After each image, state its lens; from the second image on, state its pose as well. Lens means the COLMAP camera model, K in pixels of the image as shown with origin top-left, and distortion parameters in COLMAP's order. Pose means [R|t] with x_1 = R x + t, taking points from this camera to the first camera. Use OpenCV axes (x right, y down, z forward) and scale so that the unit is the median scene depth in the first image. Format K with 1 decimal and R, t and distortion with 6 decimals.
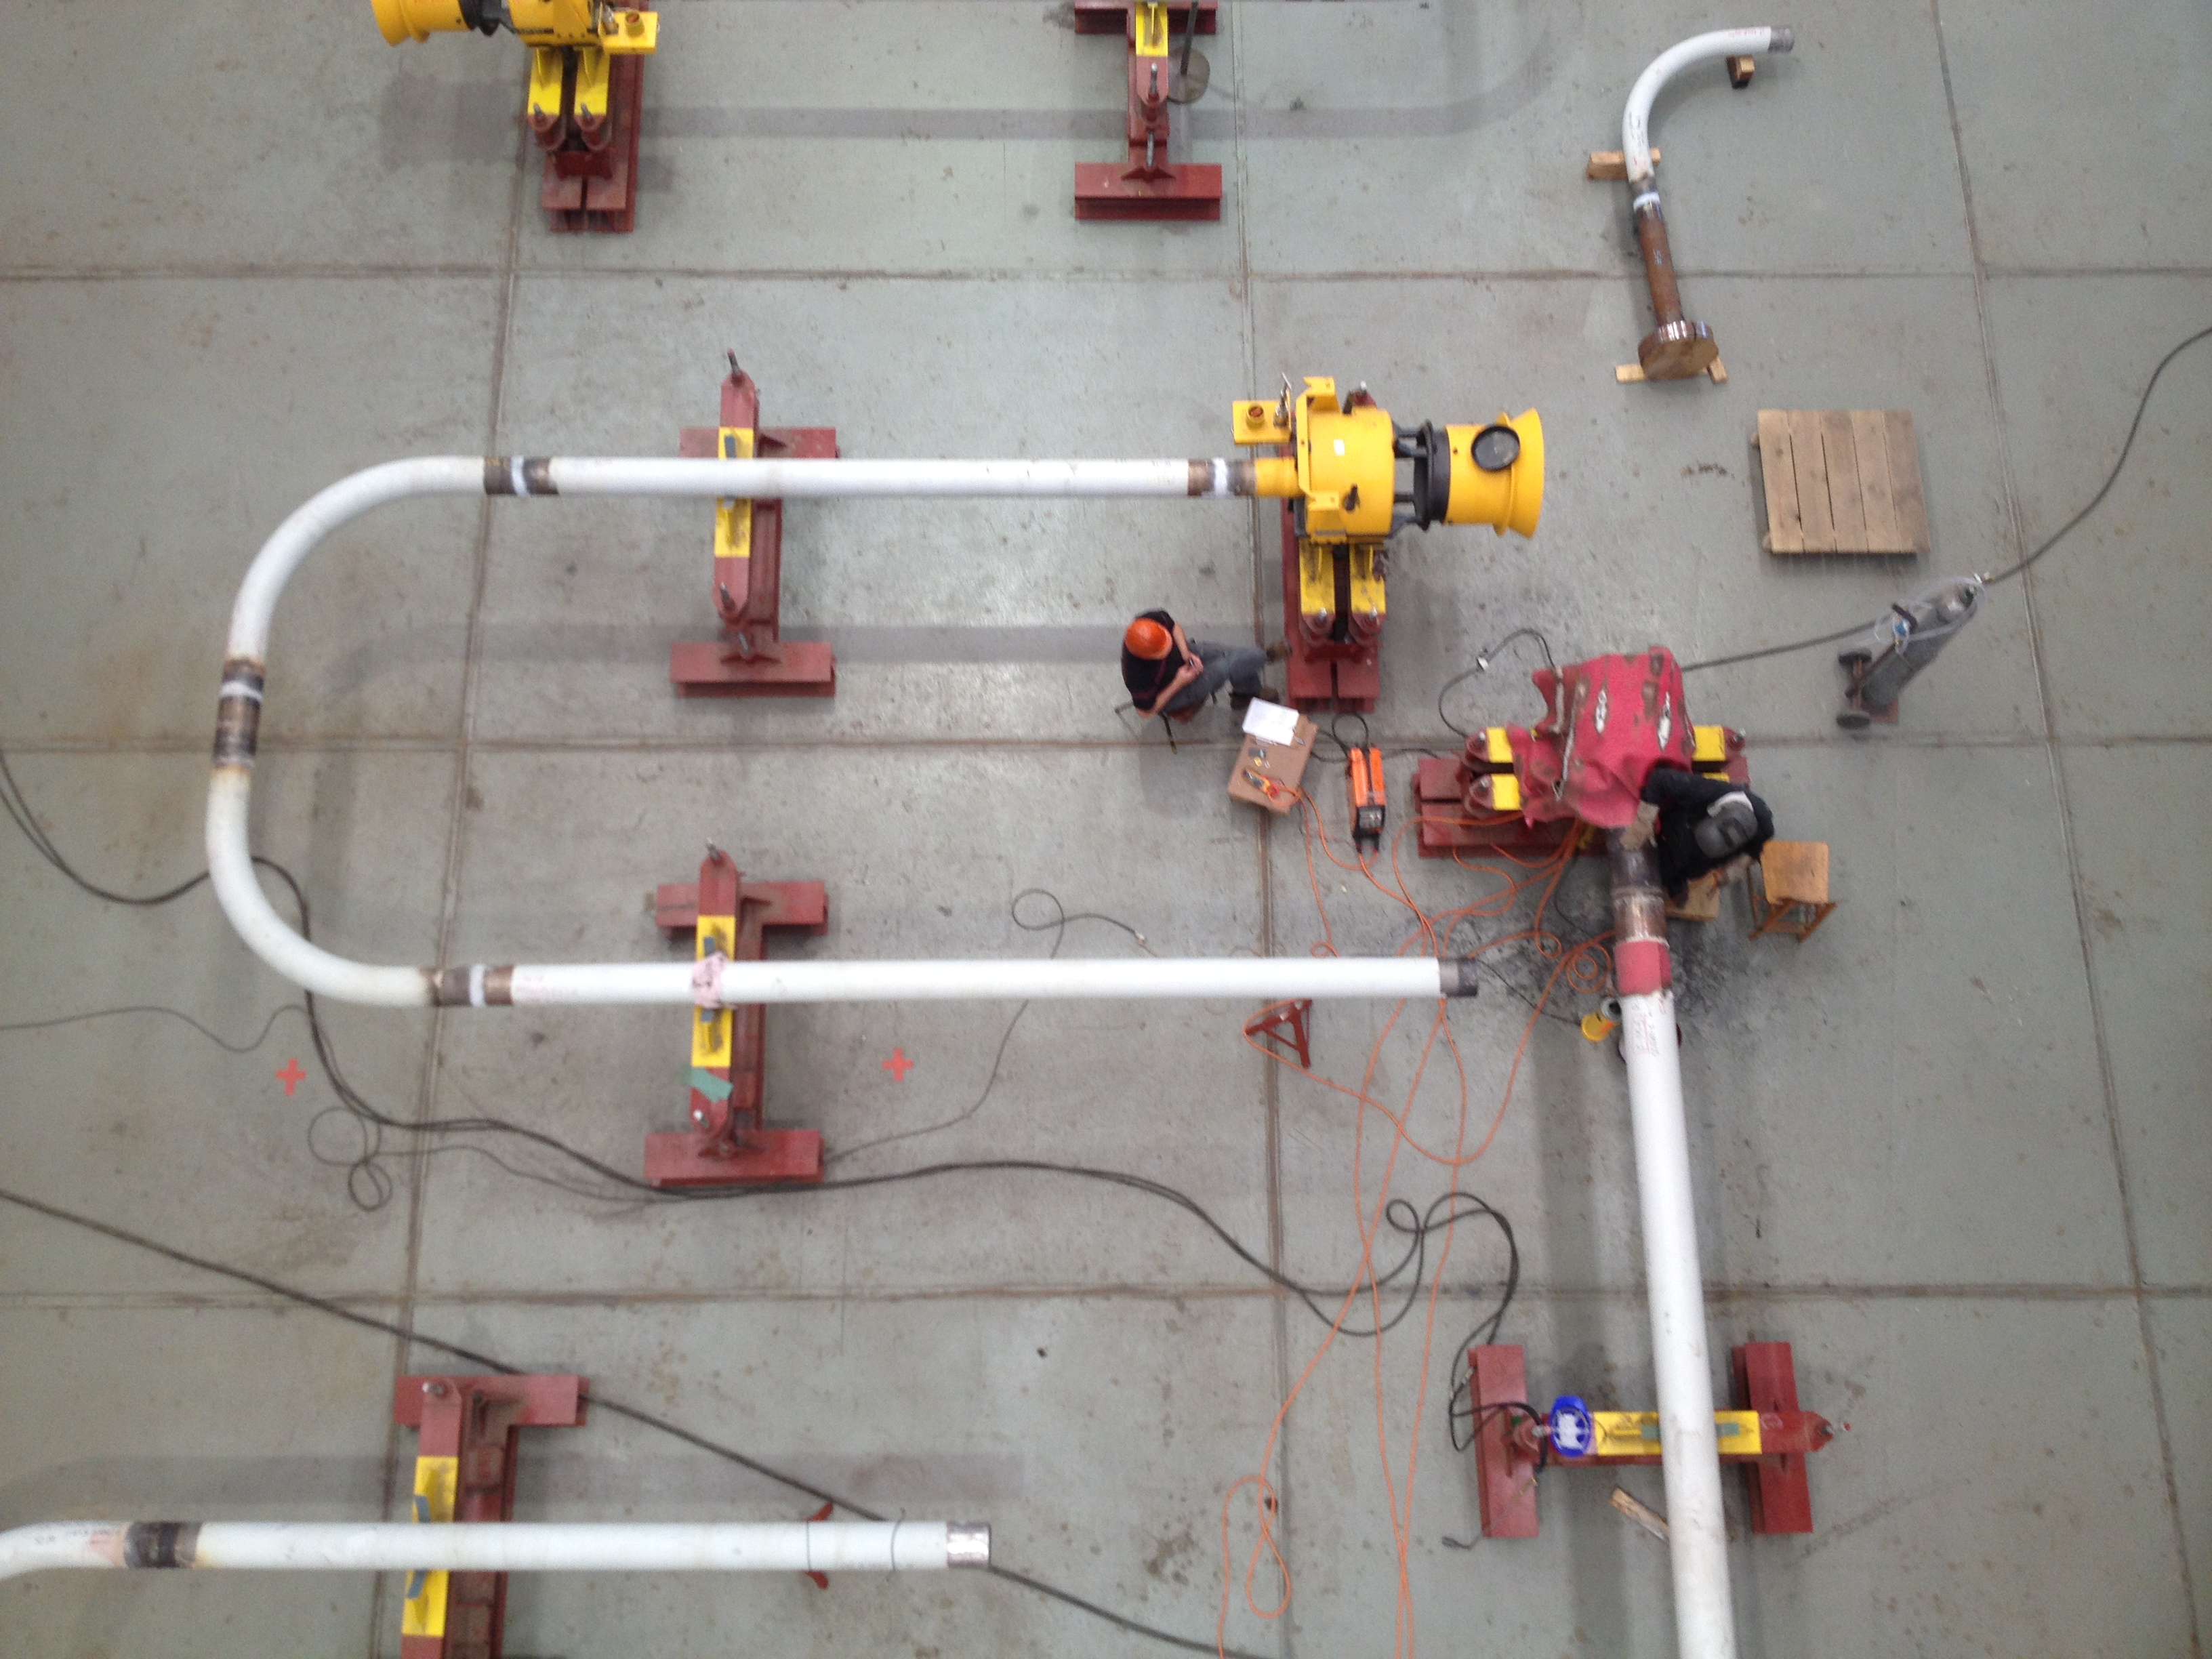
lens RADIAL K [[2118.1, 0, 1110.3], [0, 2118.1, 885.0], [0, 0, 1]] dist [0.152280, -0.325802]
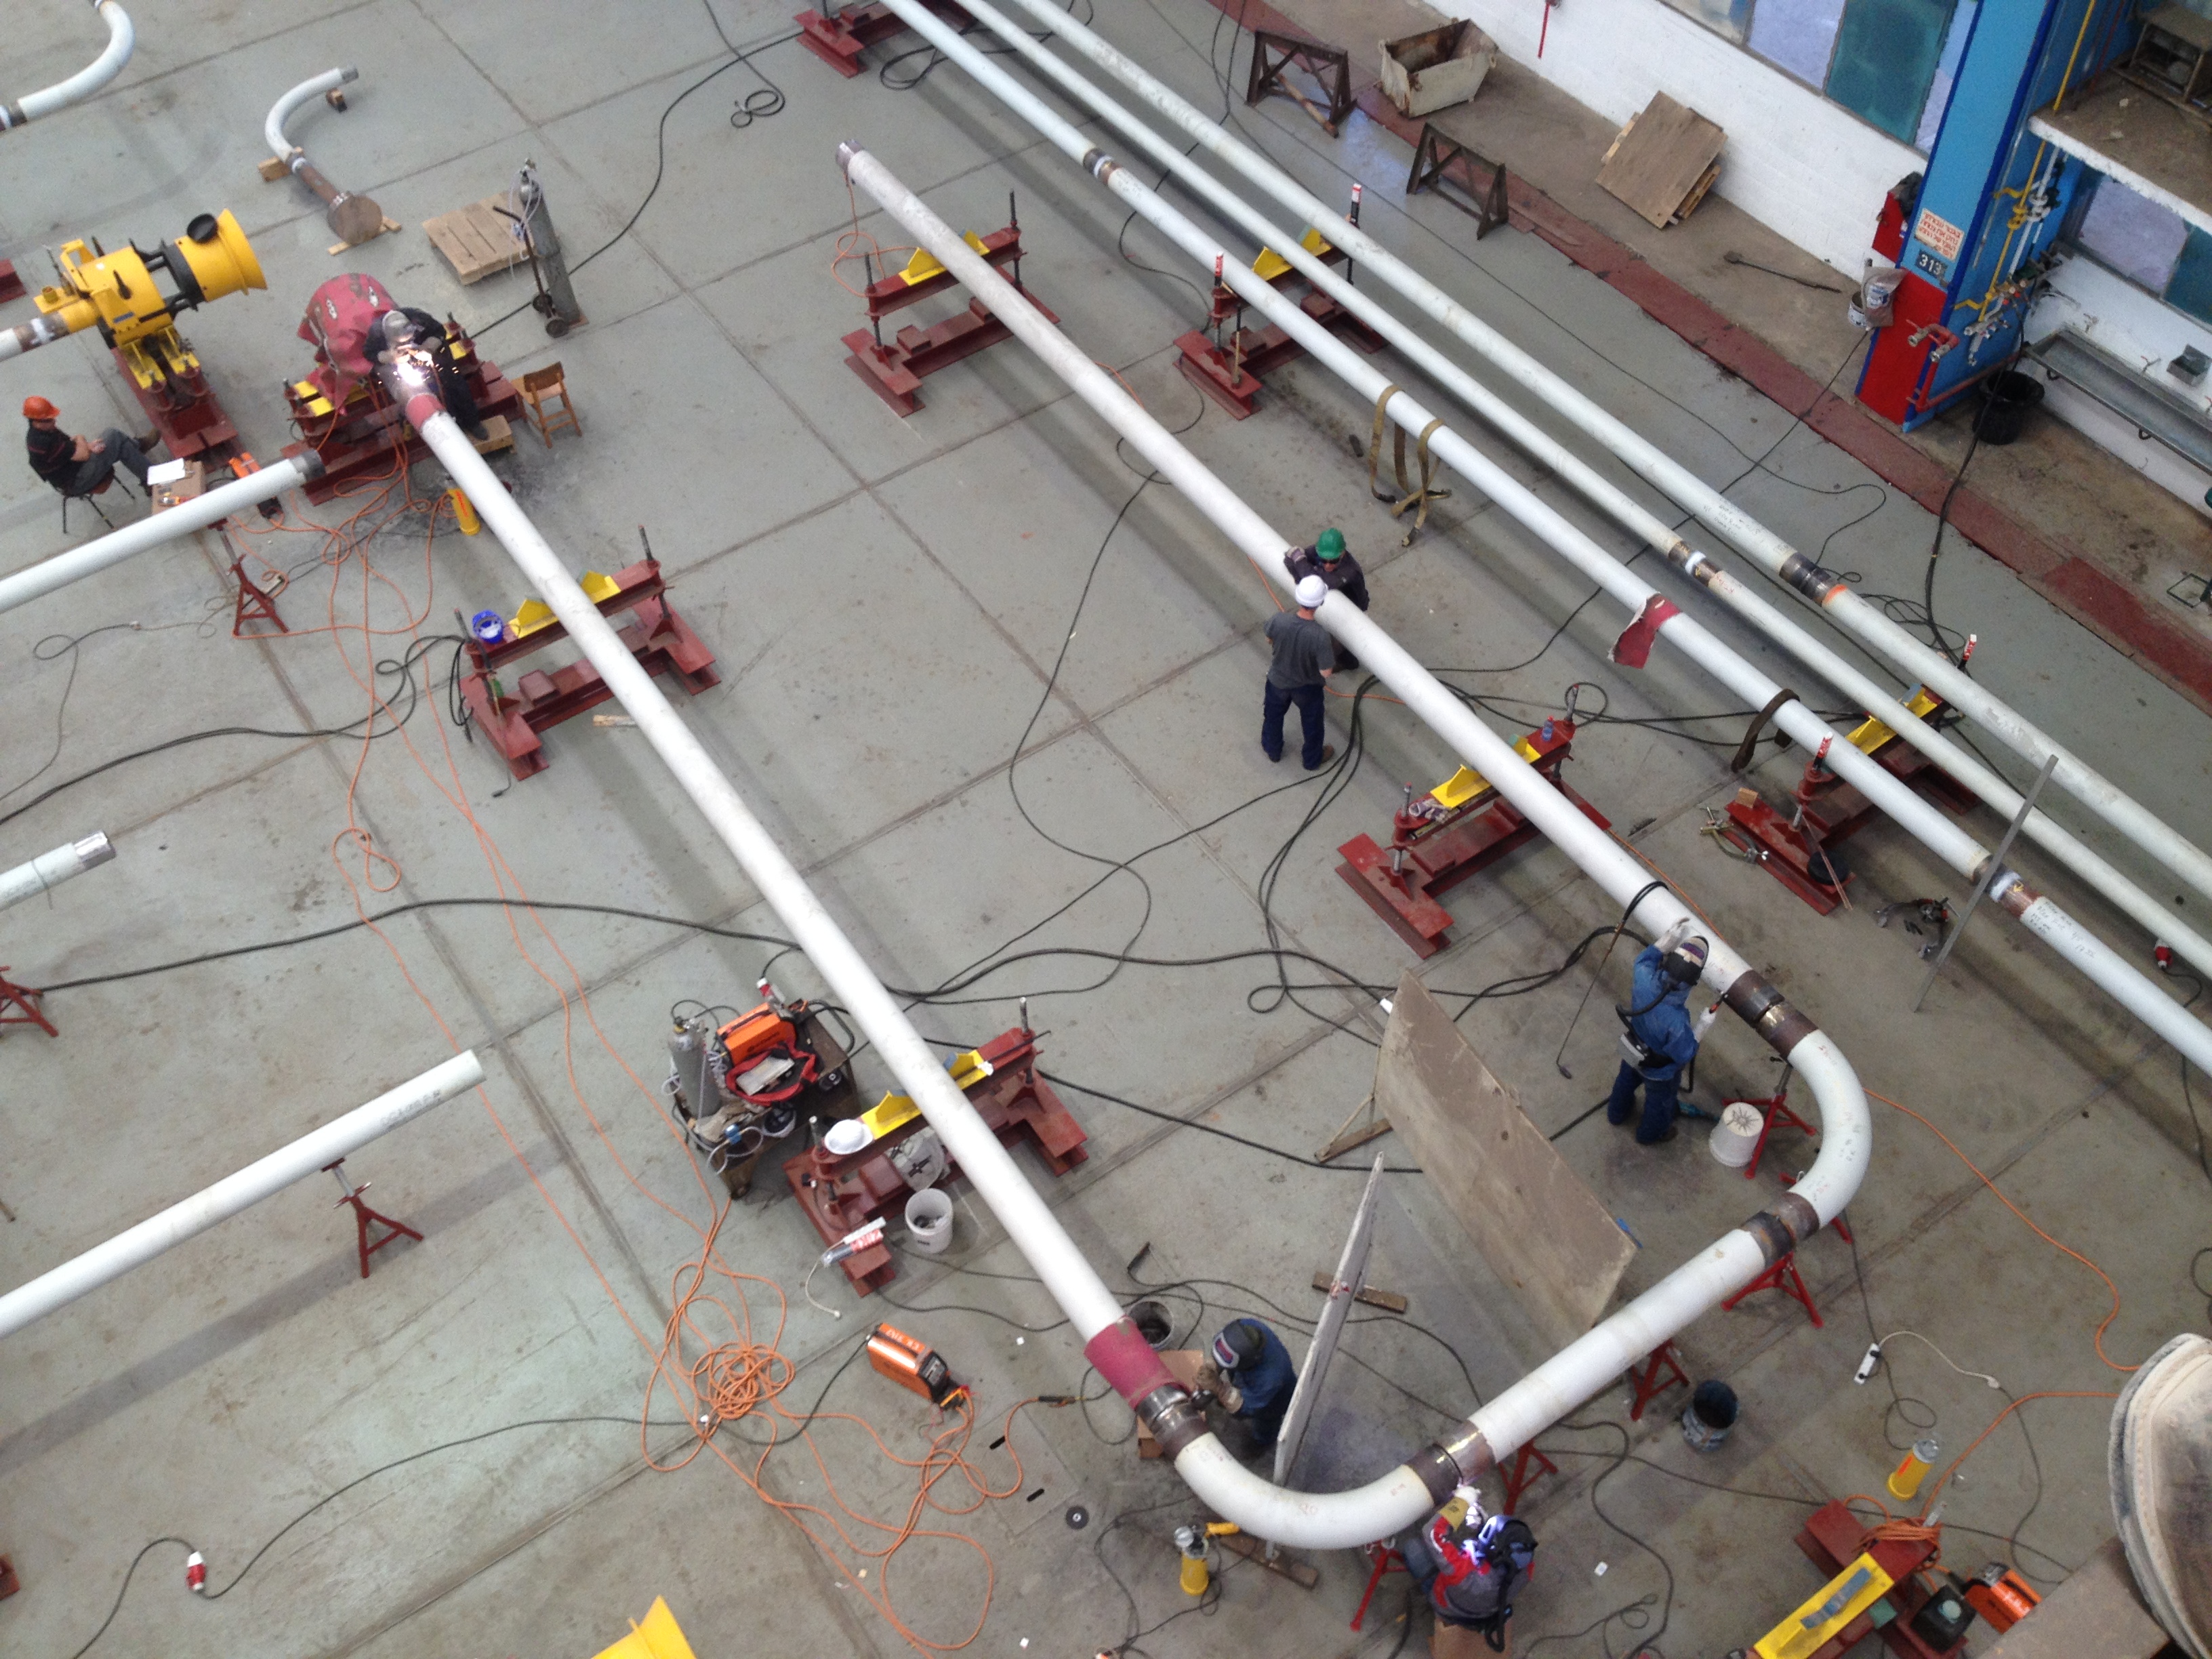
lens RADIAL K [[2129.7, 0, 1097.8], [0, 2129.7, 831.5], [0, 0, 1]] dist [0.200038, -0.457070]
pose [[0.832102, -0.455445, 0.316506, 0.026894], [0.539724, 0.796332, -0.273044, 0.863215], [-0.127687, 0.398026, 0.908444, -0.284563]]
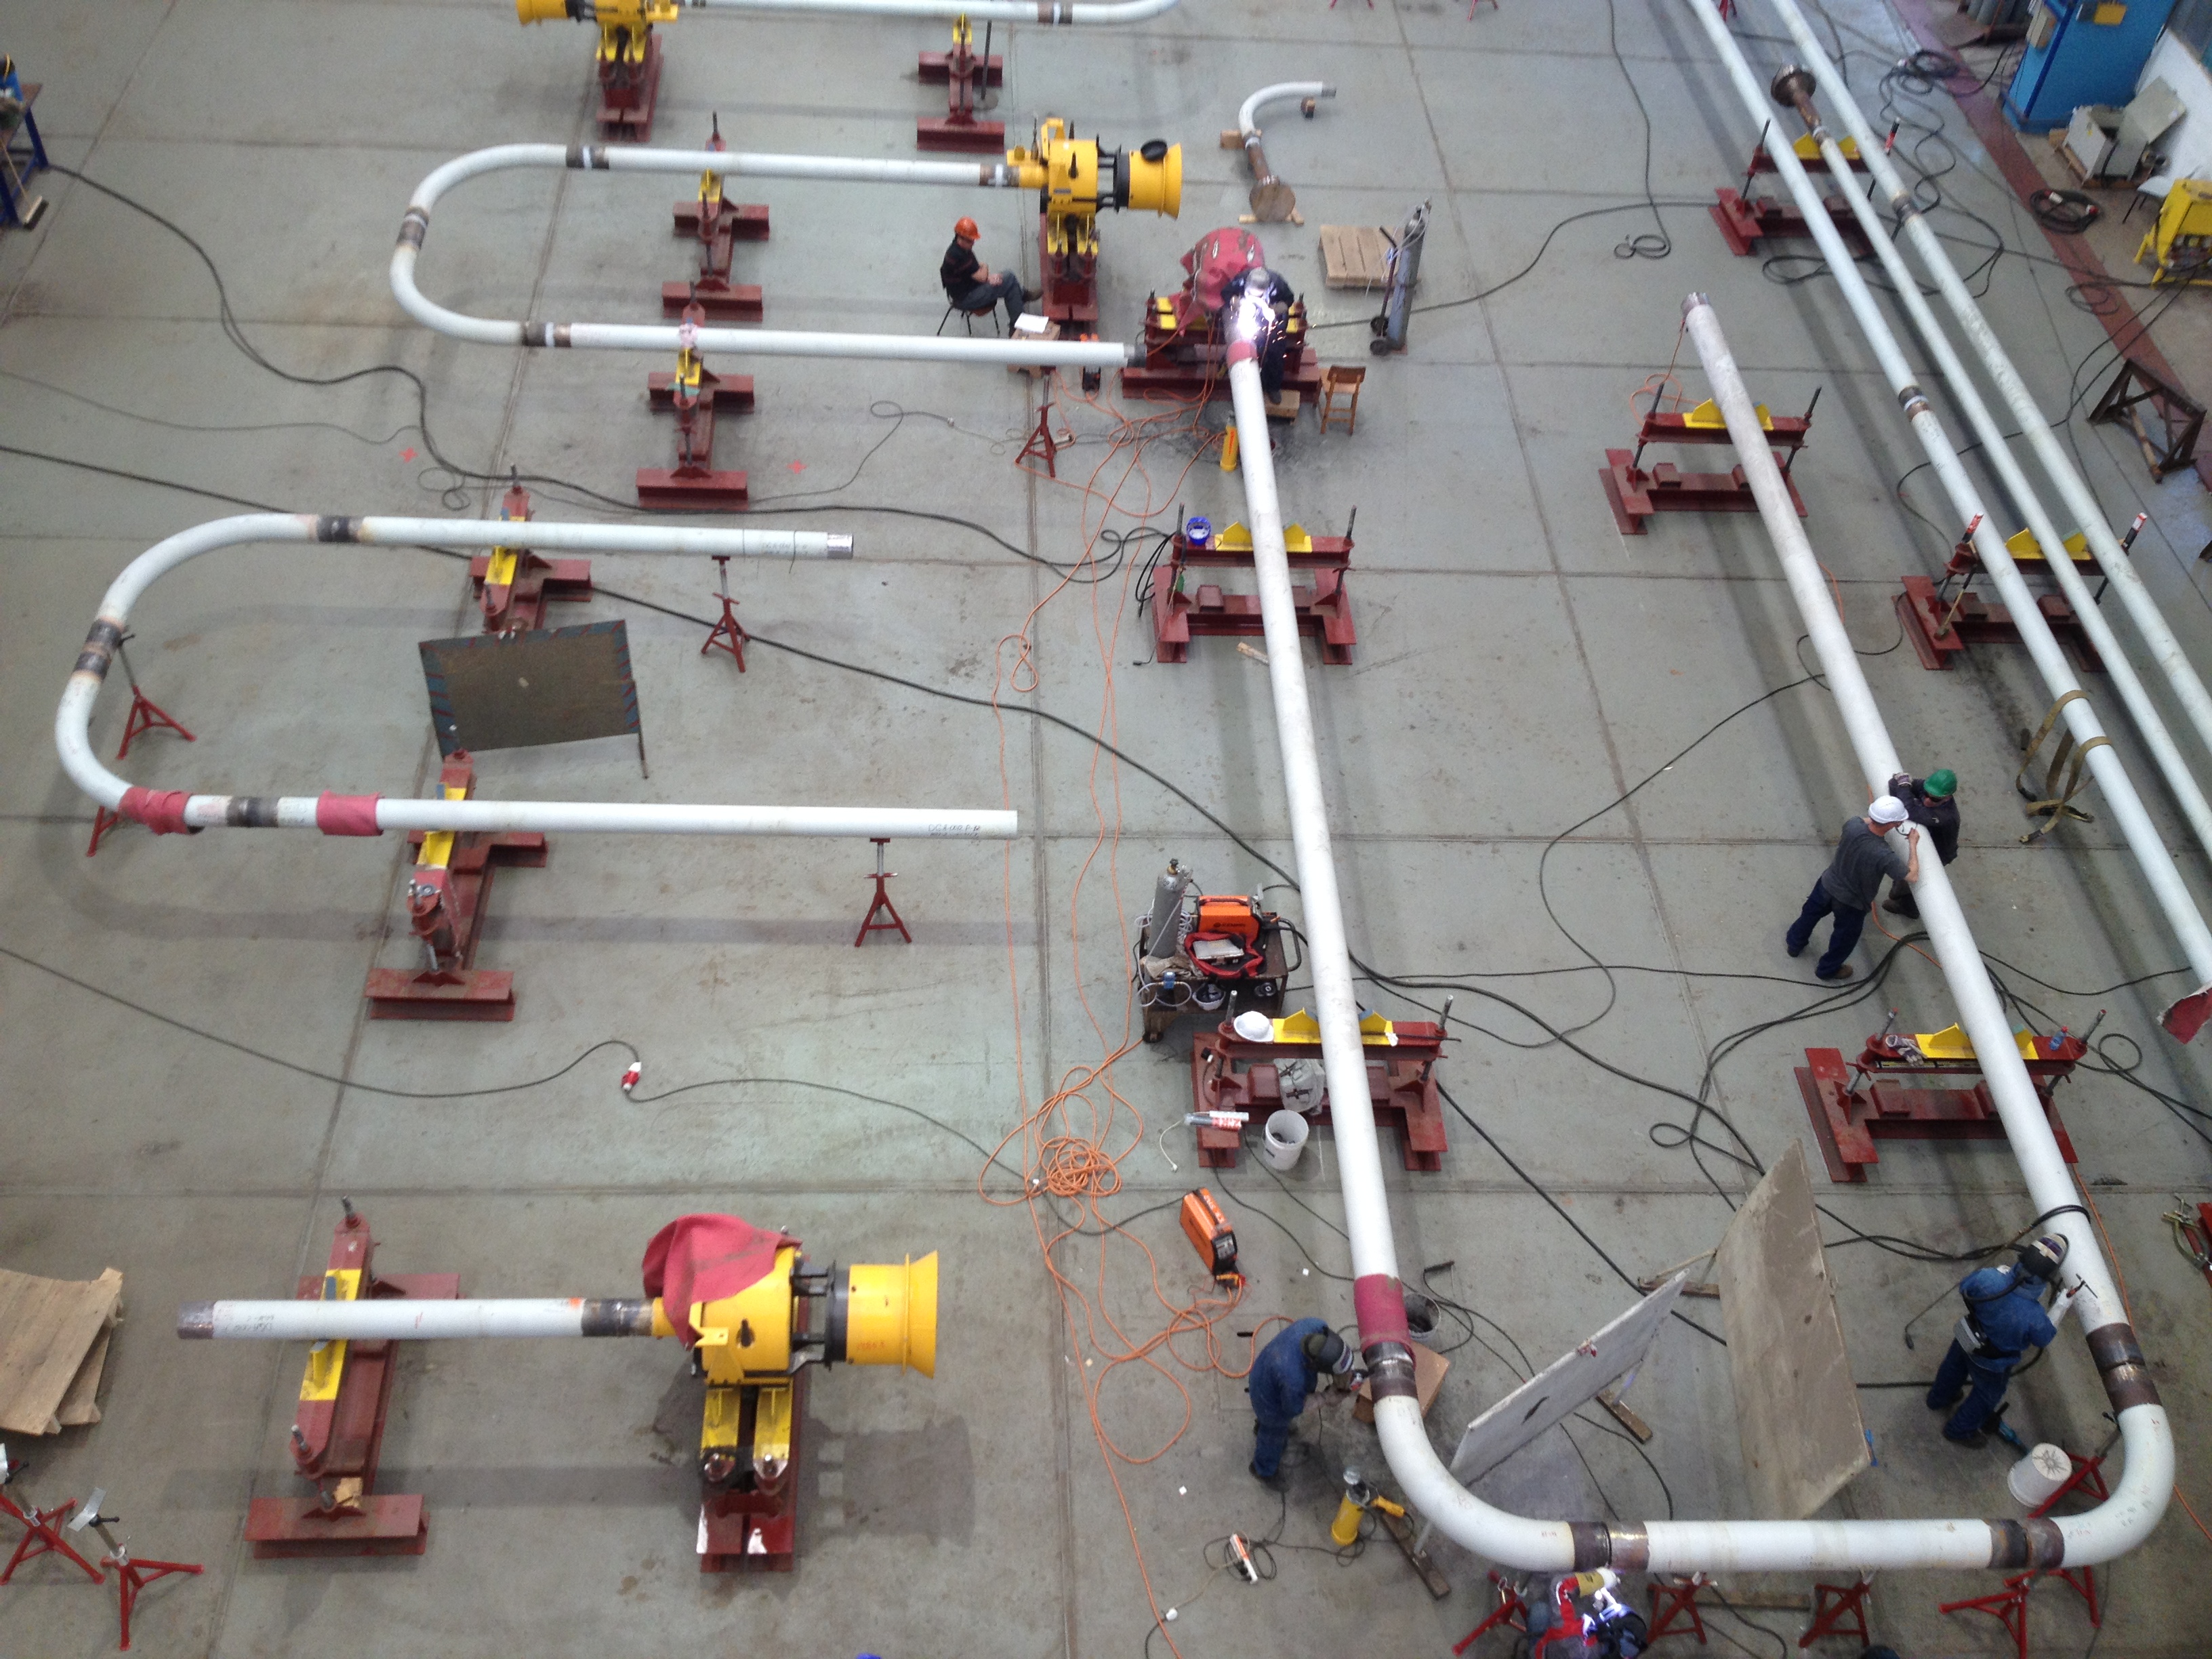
lens RADIAL K [[2129.7, 0, 1097.8], [0, 2129.7, 831.5], [0, 0, 1]] dist [0.200038, -0.457070]
pose [[0.997537, 0.015921, 0.068307, 0.020149], [0.014170, 0.908069, -0.418580, 1.027595], [-0.068691, 0.418517, 0.905608, -0.366973]]
